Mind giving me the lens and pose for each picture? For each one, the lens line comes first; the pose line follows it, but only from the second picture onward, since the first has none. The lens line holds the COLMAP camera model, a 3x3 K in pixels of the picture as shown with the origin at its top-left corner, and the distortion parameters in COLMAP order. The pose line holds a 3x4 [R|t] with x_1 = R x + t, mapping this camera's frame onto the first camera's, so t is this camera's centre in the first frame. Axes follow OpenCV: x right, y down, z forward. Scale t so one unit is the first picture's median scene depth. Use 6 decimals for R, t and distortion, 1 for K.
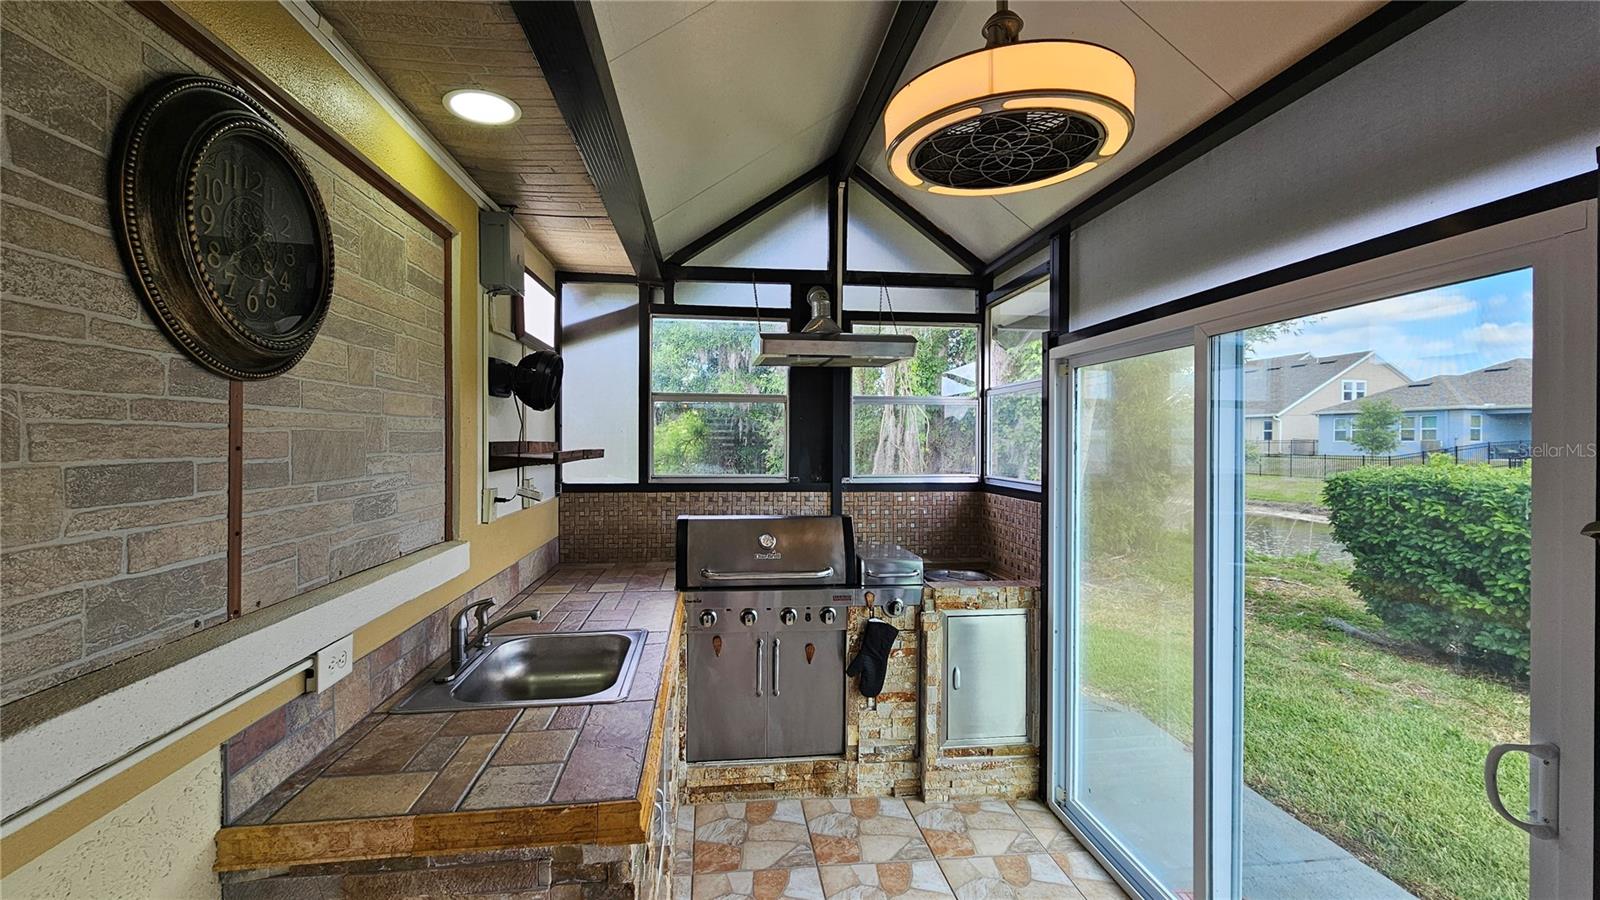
lens RADIAL K [[651.9, 0, 800.1], [0, 651.9, 443.5], [0, 0, 1]] dist [0.001367, -0.000028]
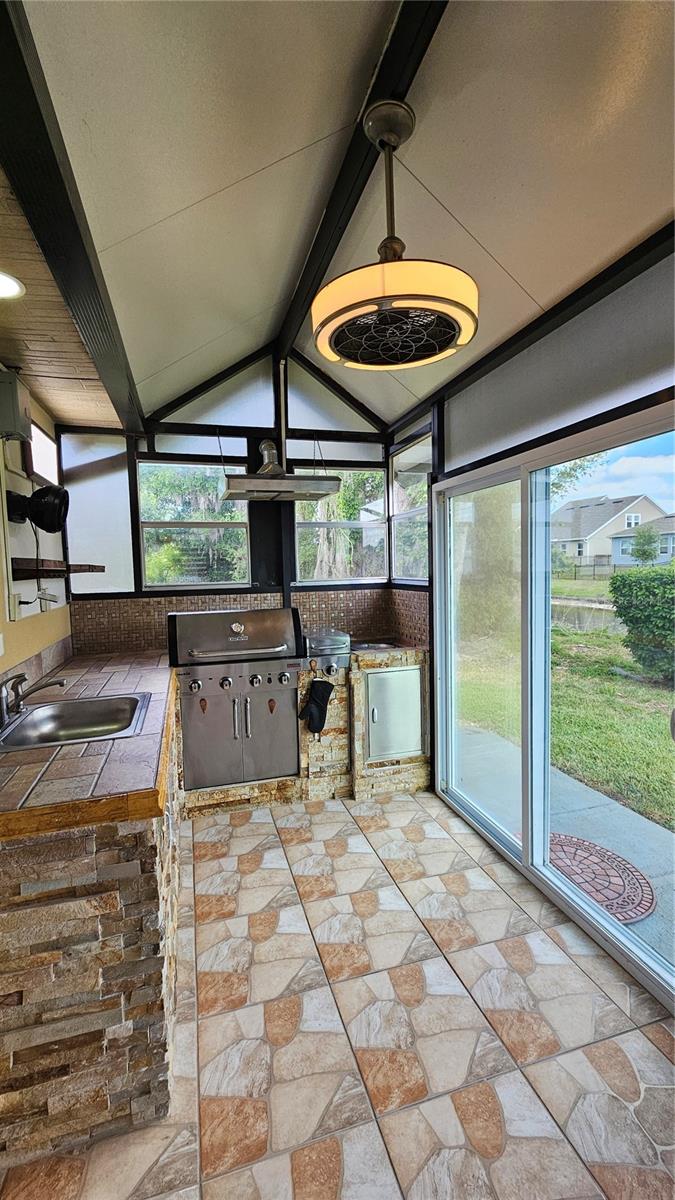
lens RADIAL K [[491.2, 0, 340.9], [0, 491.2, 599.2], [0, 0, 1]] dist [-0.000035, 0.000198]
pose [[0.985559, -0.039752, 0.164603, -0.003355], [0.029074, 0.997344, 0.066778, 0.027784], [-0.166821, -0.061028, 0.984097, -0.045734]]
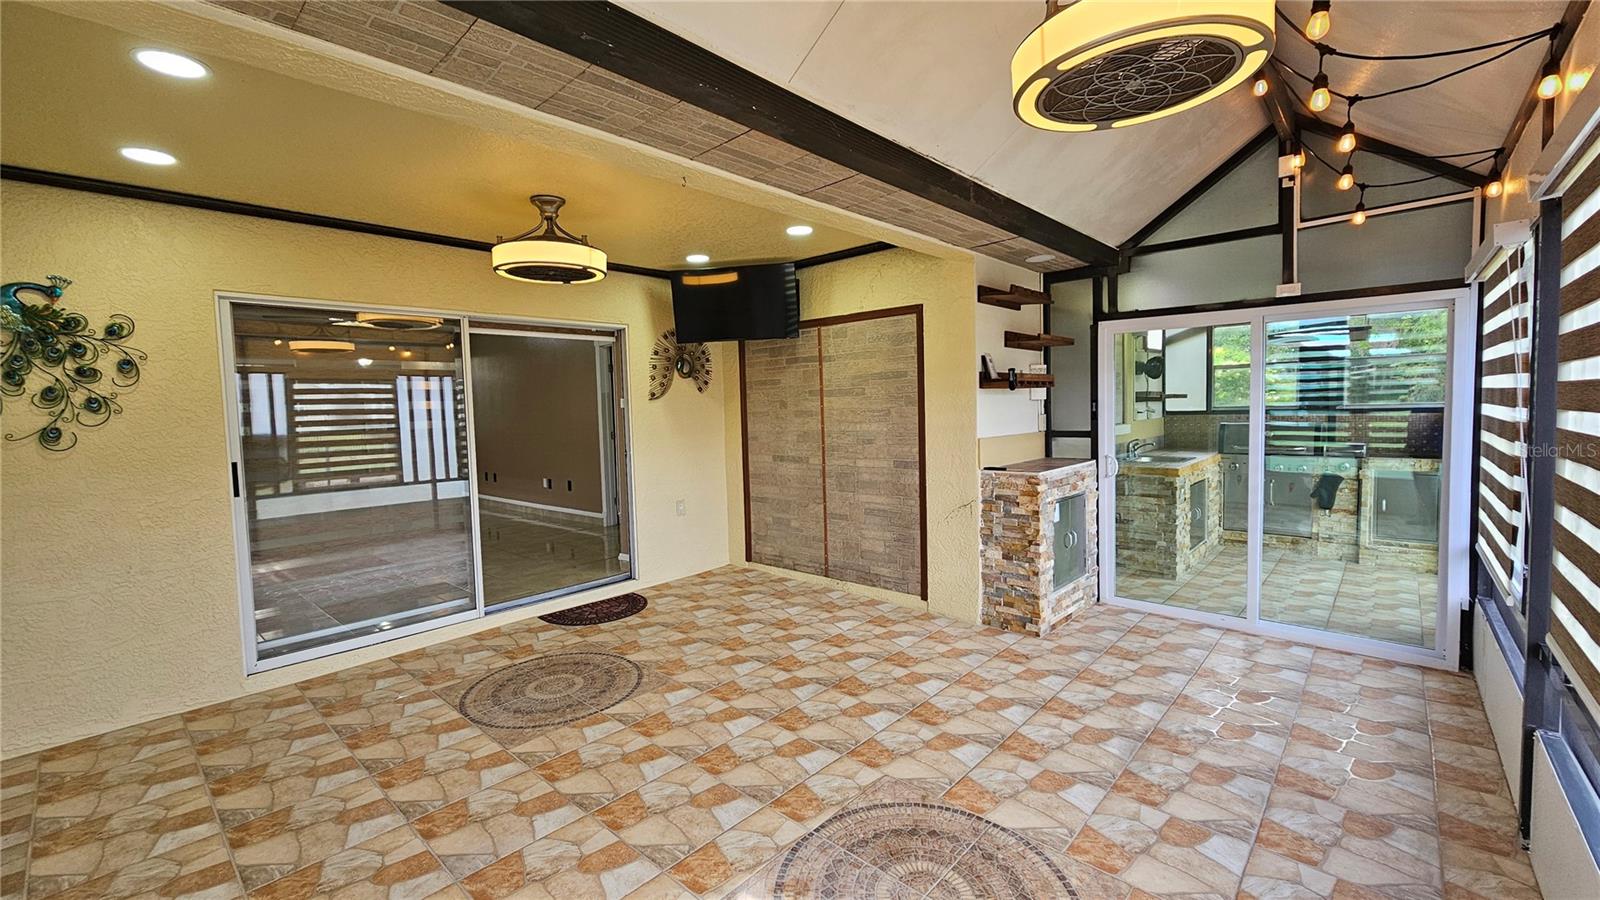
lens RADIAL K [[663.2, 0, 804.6], [0, 663.2, 439.3], [0, 0, 1]] dist [0.024537, -0.000022]
pose [[0.651018, 0.020820, -0.758777, 0.642028], [0.021718, 0.998704, 0.046037, 0.032936], [0.758751, -0.046450, 0.649722, -1.613606]]
